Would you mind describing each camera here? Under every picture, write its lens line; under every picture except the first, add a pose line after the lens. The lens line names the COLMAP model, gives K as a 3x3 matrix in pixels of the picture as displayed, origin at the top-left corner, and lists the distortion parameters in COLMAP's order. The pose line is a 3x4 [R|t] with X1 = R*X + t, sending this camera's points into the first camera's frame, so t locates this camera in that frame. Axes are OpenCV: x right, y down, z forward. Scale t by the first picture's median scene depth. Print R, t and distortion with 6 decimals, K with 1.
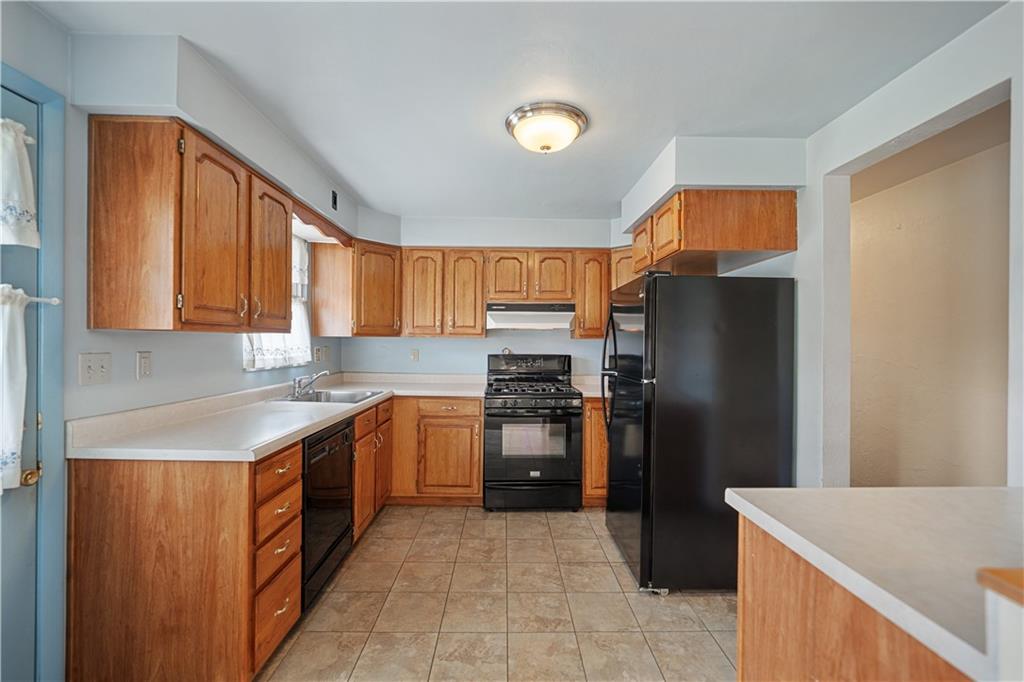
lens RADIAL K [[422.6, 0, 514.3], [0, 422.6, 344.3], [0, 0, 1]] dist [-0.002014, 0.000069]
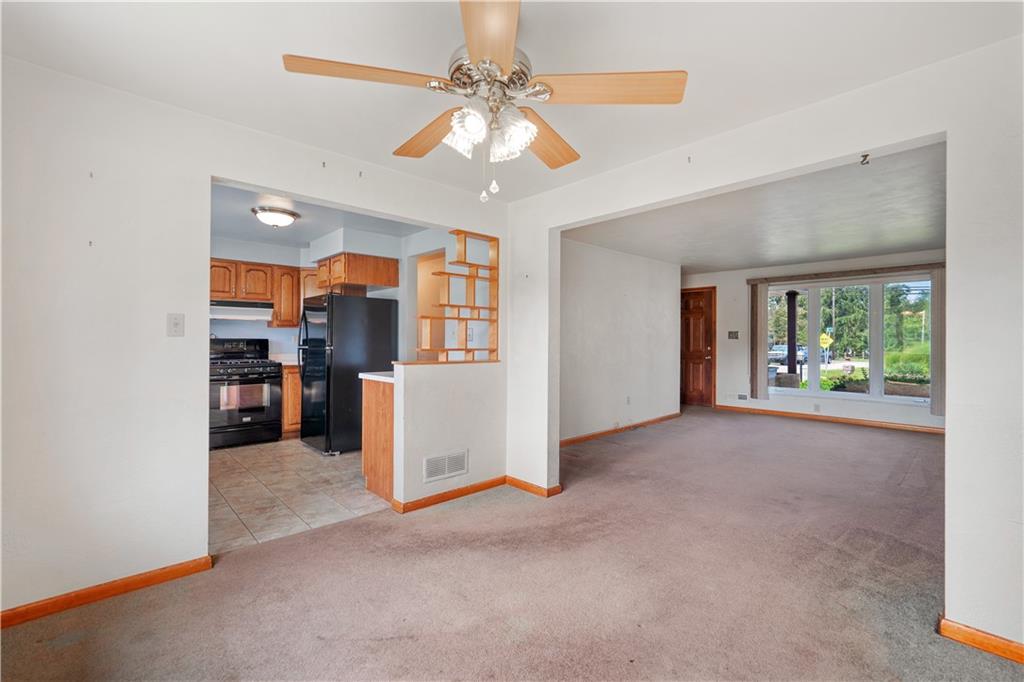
lens RADIAL K [[440.3, 0, 516.1], [0, 440.3, 340.9], [0, 0, 1]] dist [0.001441, 0.000074]
pose [[0.742527, -0.005745, 0.669791, -0.279815], [0.002896, 0.999981, 0.005367, 0.031444], [-0.669810, -0.002046, 0.742530, -0.753597]]
